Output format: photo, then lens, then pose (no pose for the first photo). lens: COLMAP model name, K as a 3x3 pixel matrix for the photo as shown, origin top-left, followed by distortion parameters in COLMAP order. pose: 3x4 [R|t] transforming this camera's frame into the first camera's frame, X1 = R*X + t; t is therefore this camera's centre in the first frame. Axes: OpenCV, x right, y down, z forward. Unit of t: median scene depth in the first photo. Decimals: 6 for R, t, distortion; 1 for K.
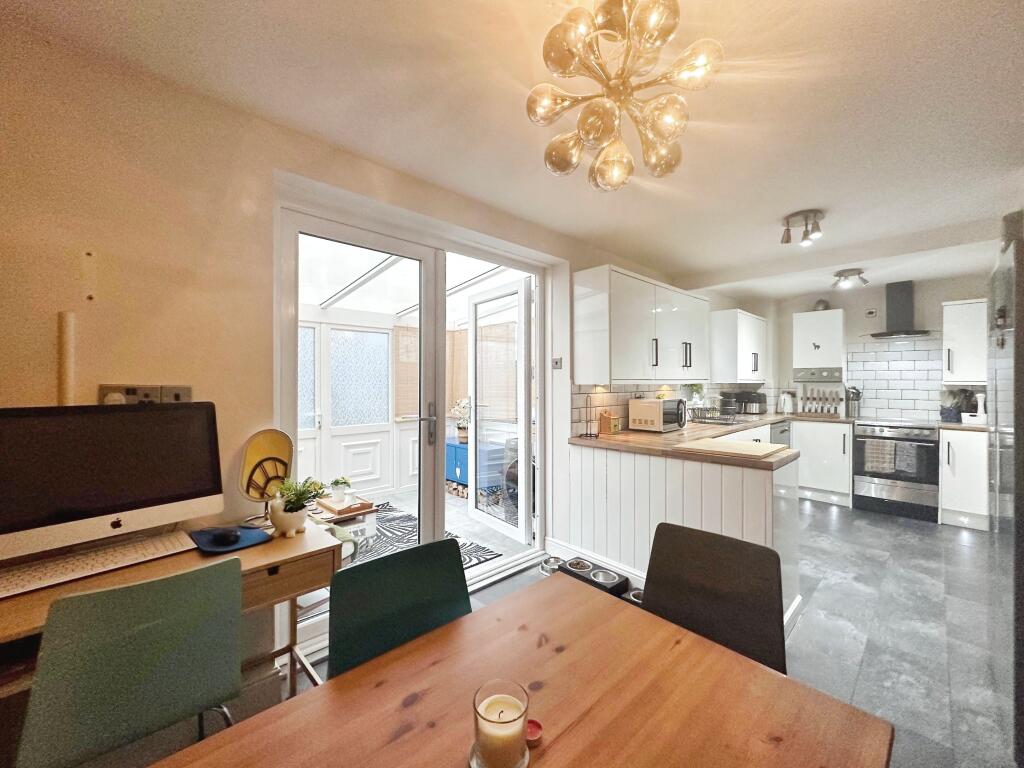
lens RADIAL K [[407.2, 0, 510.8], [0, 407.2, 378.2], [0, 0, 1]] dist [-0.001944, -0.000316]
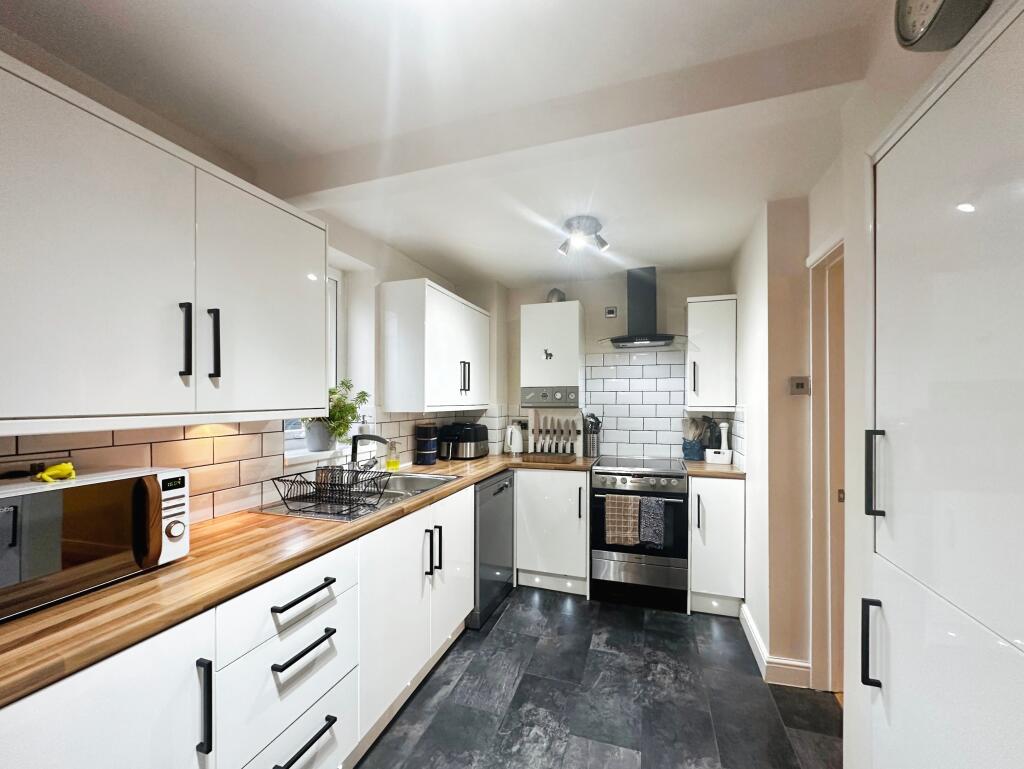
lens RADIAL K [[411.7, 0, 513.3], [0, 411.7, 395.8], [0, 0, 1]] dist [0.000083, -0.000016]
pose [[0.880514, 0.000698, 0.474020, 0.399033], [0.001834, 0.999986, -0.004879, -0.007722], [-0.474017, 0.005165, 0.880501, 0.452633]]
